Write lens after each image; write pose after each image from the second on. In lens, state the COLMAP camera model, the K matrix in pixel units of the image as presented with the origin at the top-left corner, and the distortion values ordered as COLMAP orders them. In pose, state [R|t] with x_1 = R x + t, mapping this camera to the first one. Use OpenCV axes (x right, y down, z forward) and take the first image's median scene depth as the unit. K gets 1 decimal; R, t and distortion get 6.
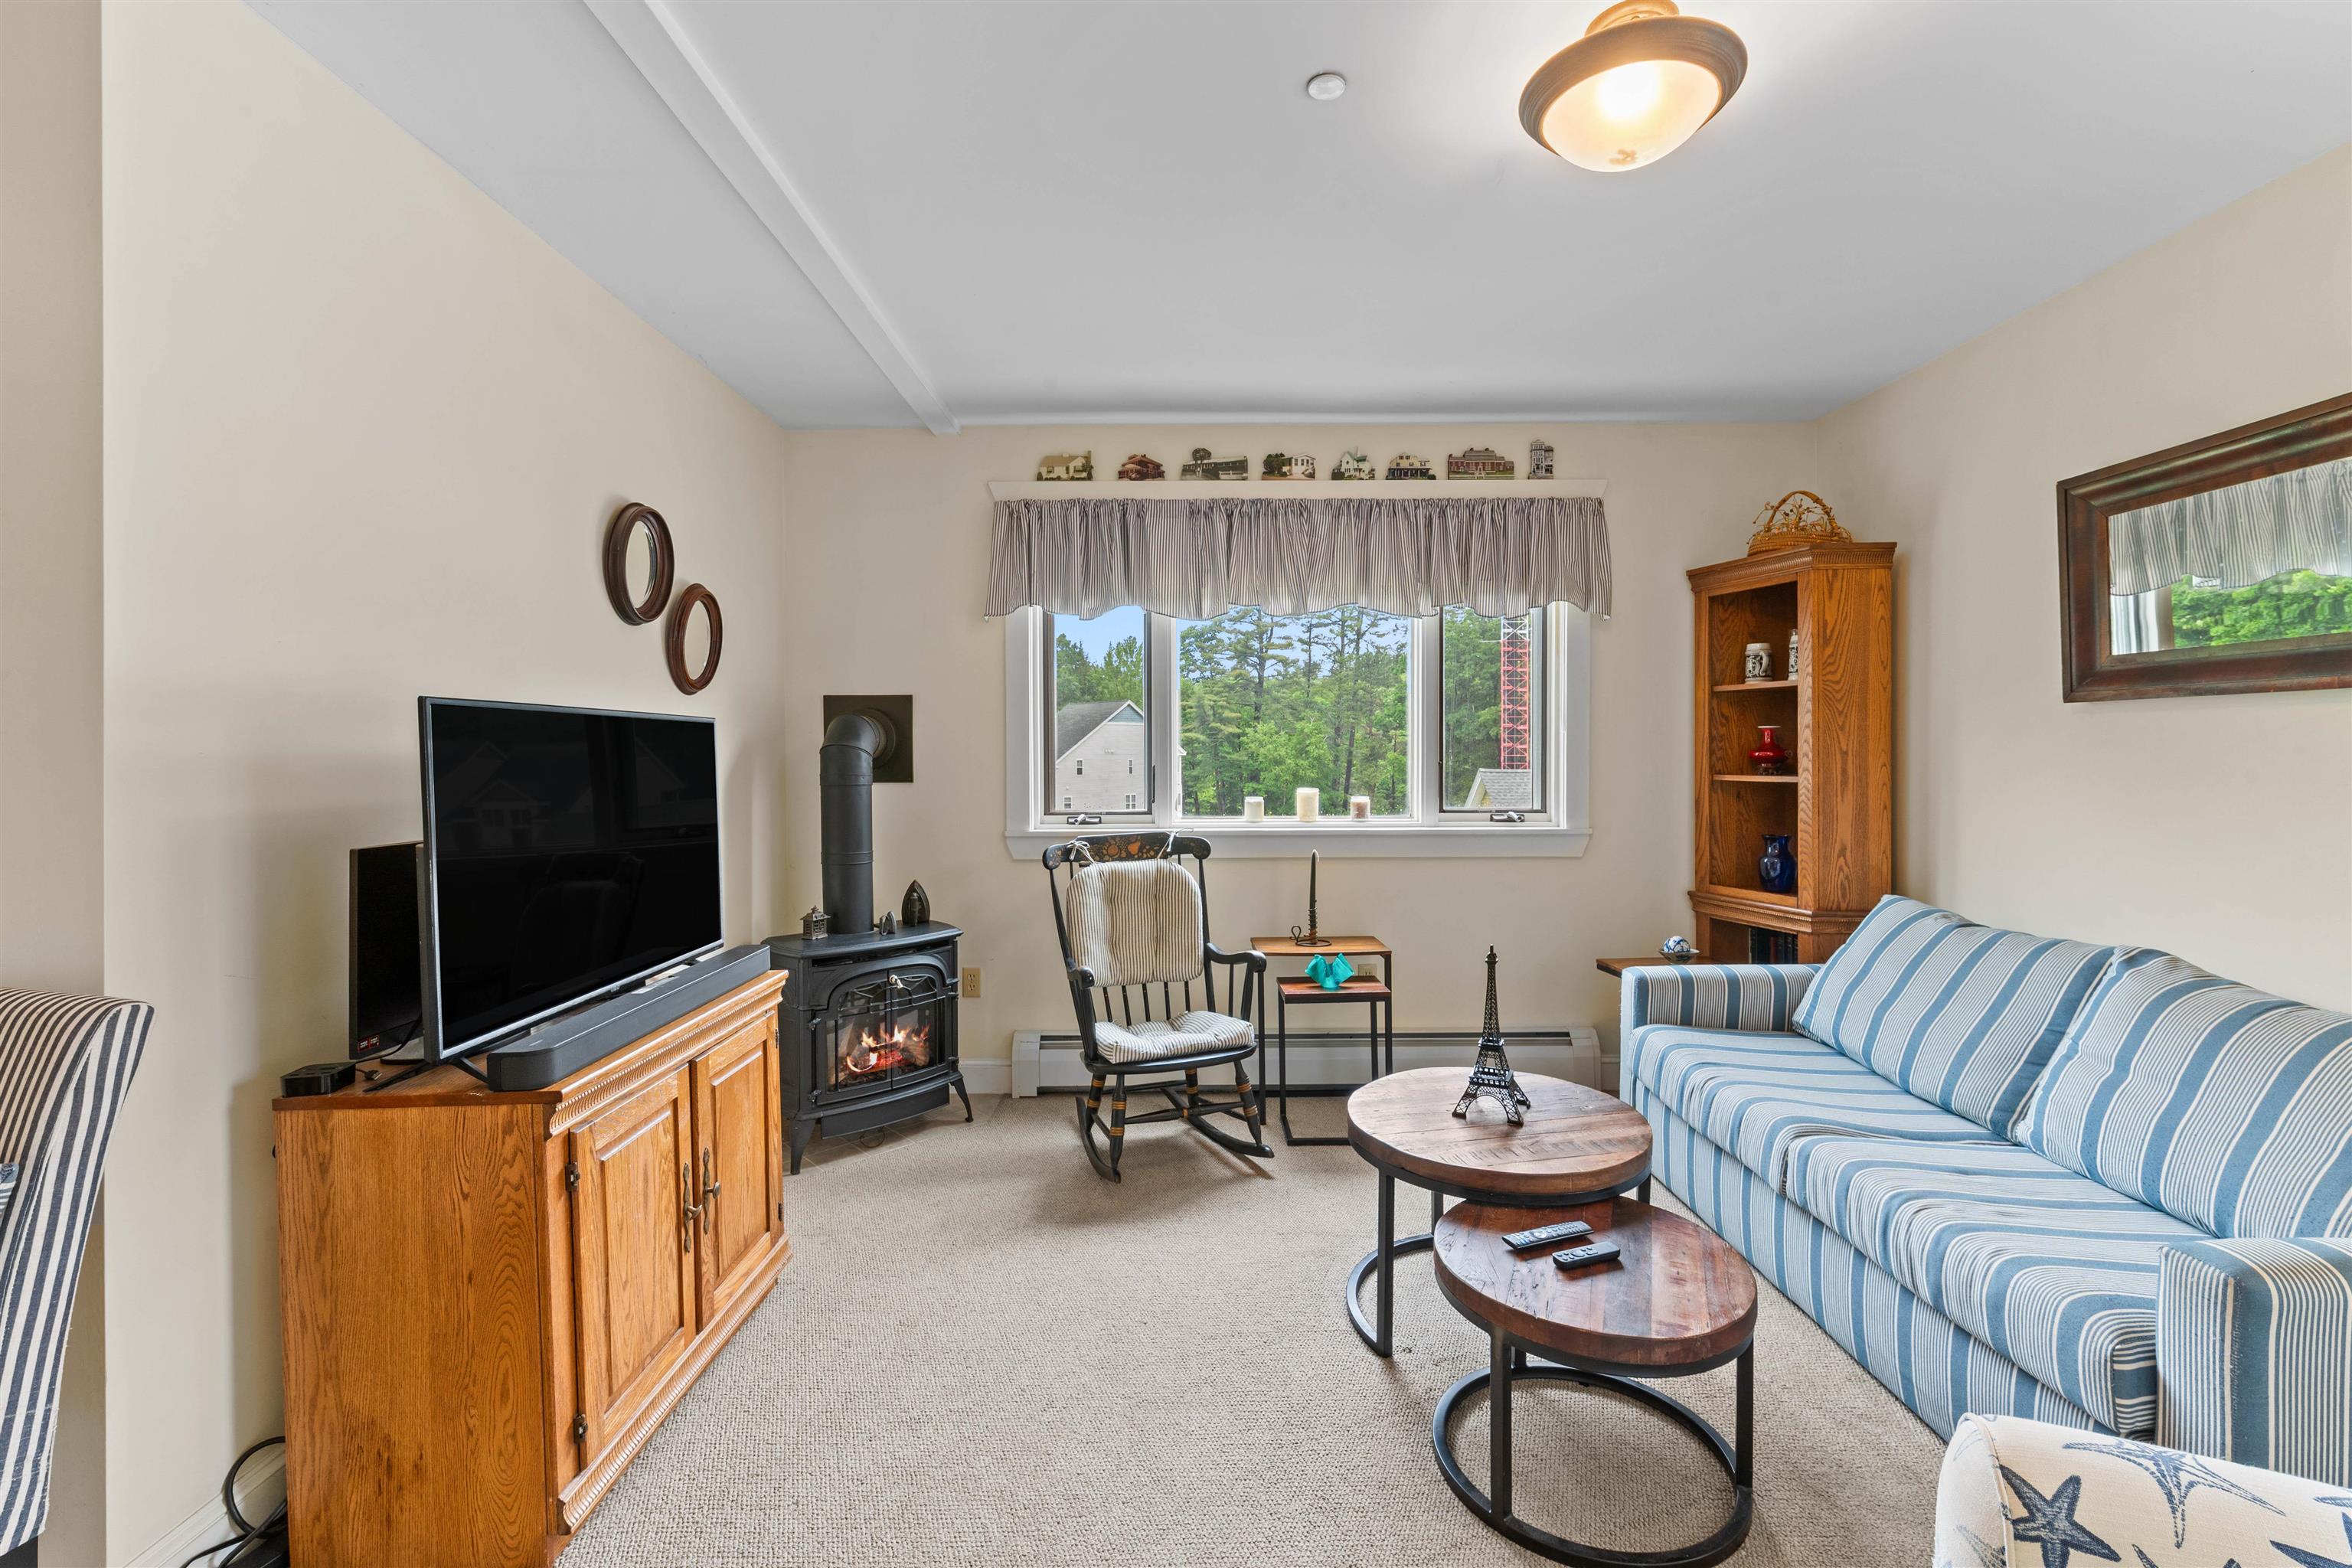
lens RADIAL K [[1028.3, 0, 1180.3], [0, 1028.3, 756.9], [0, 0, 1]] dist [0.000457, 0.000029]
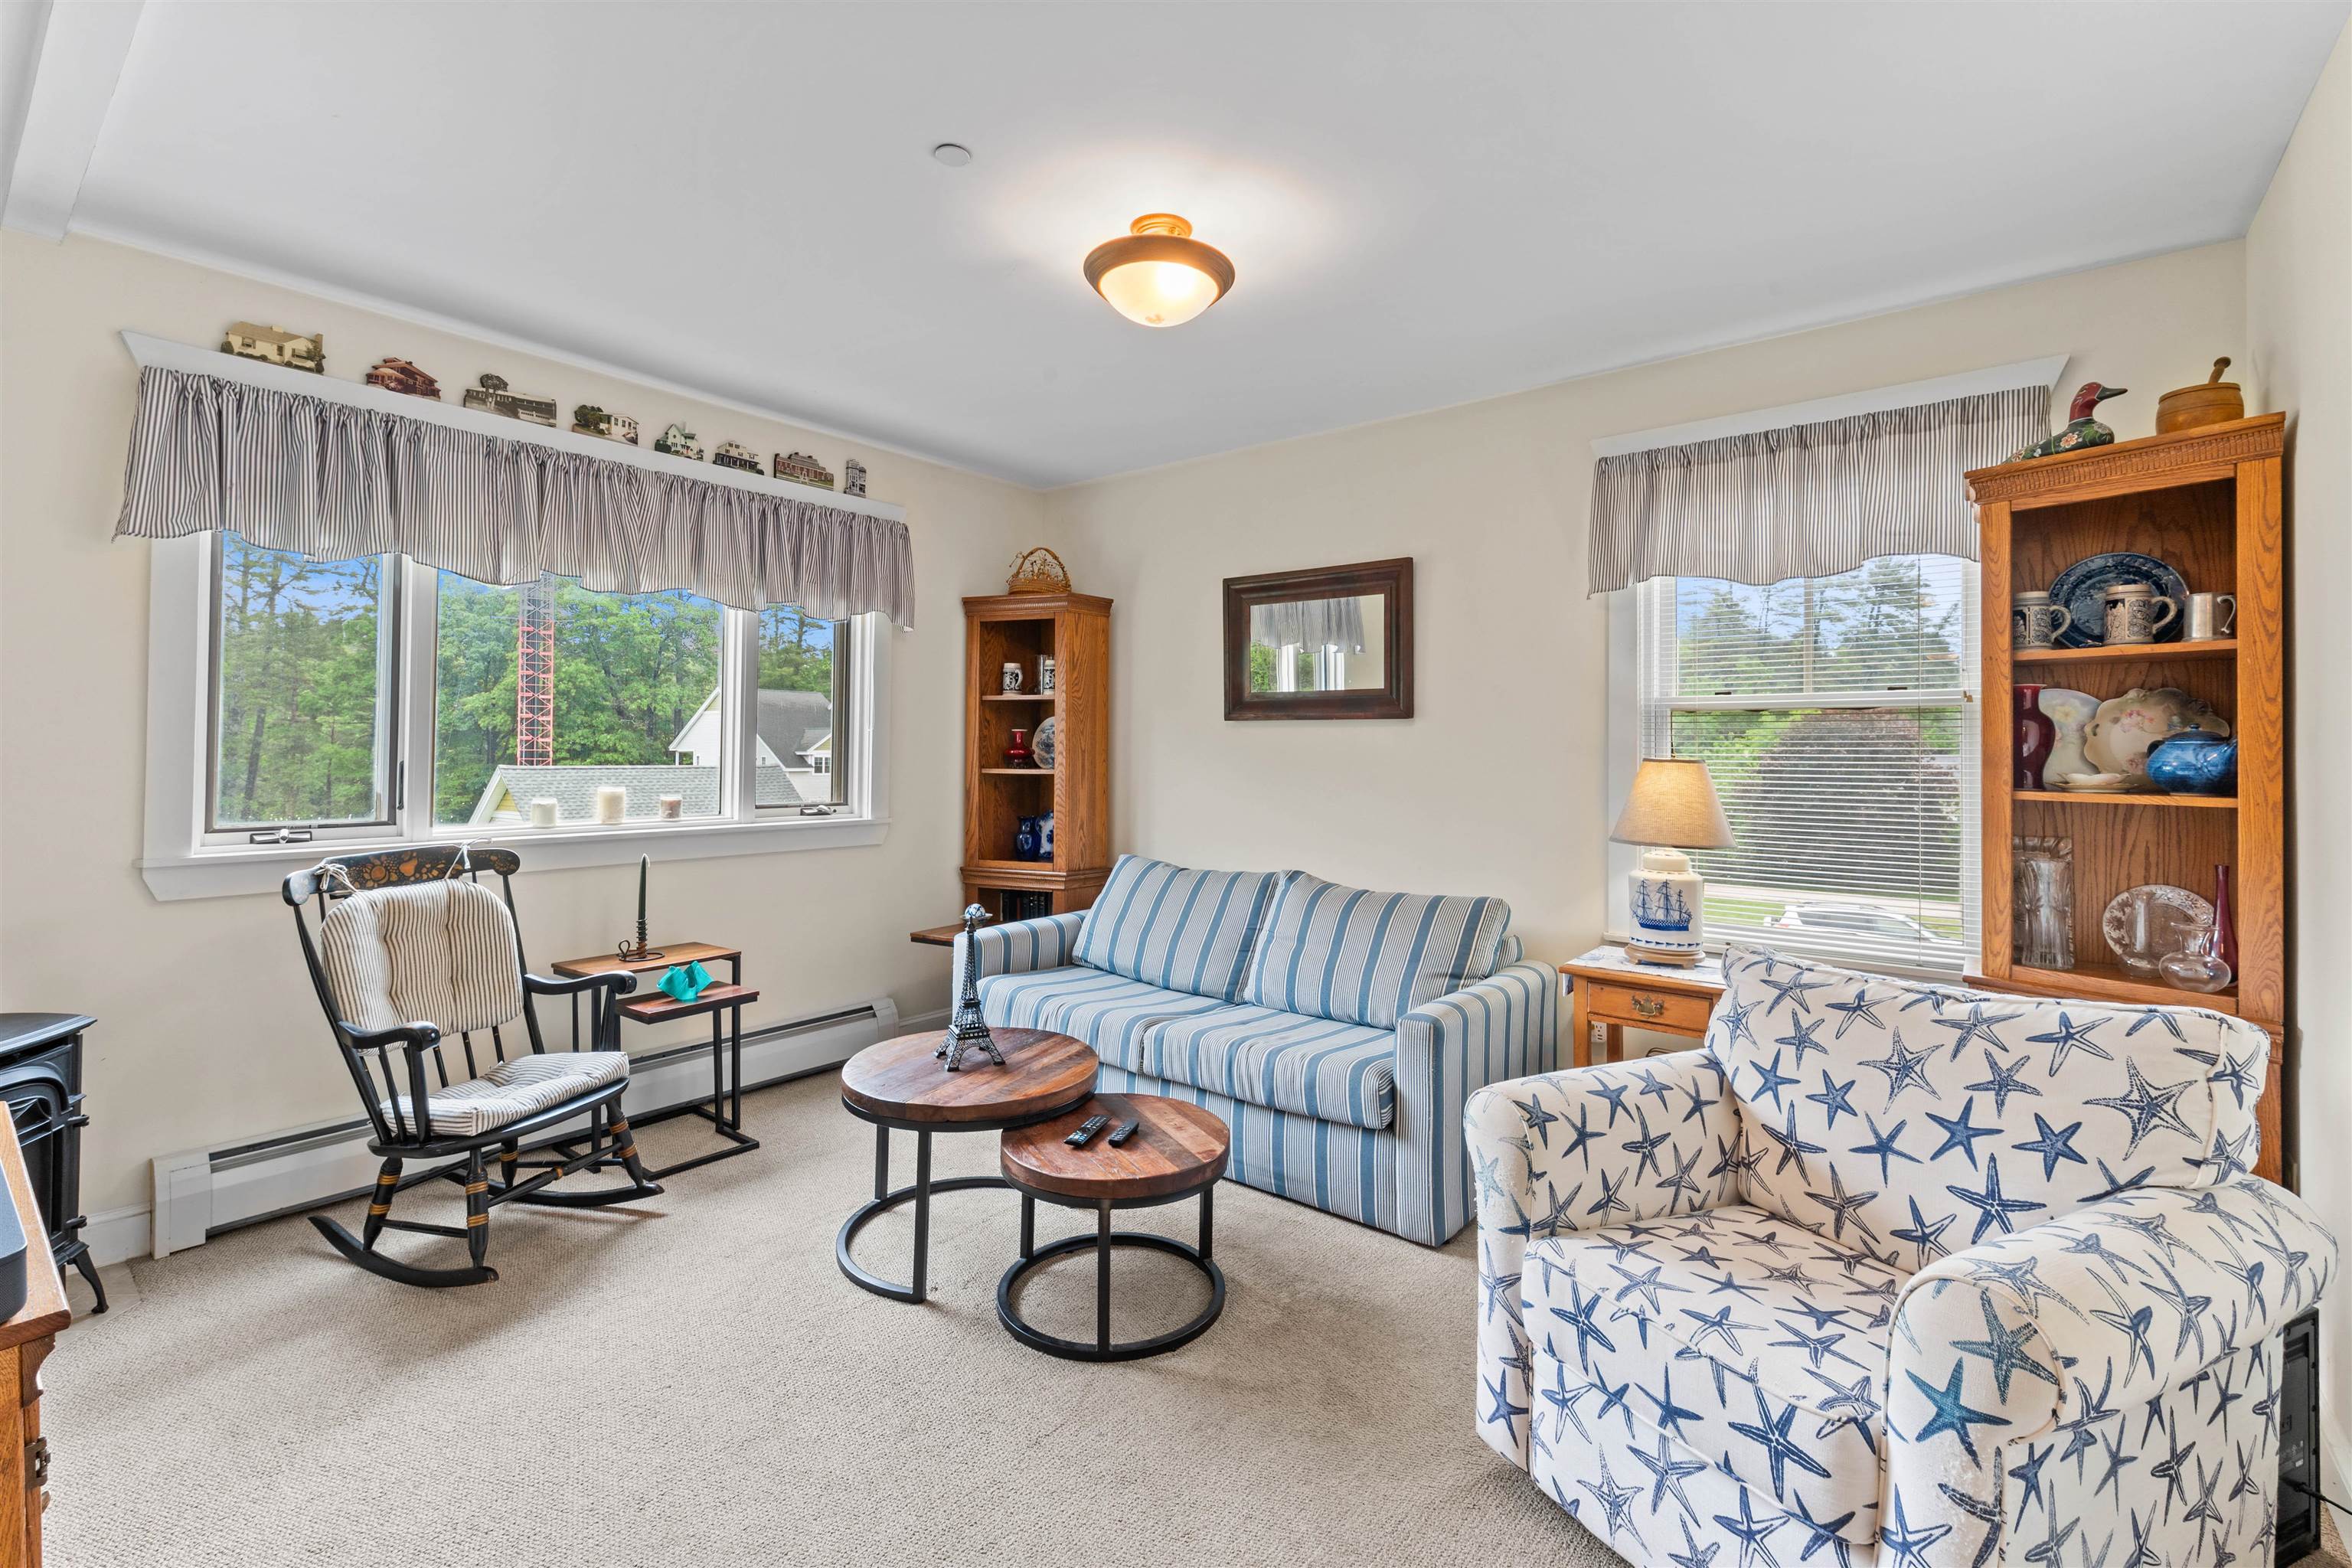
lens RADIAL K [[1029.3, 0, 1202.8], [0, 1029.3, 736.2], [0, 0, 1]] dist [0.001041, -0.000583]
pose [[0.615254, 0.019152, 0.788097, -0.291401], [-0.006501, 0.999794, -0.019222, 0.000619], [-0.788302, 0.006703, 0.615251, 0.052012]]
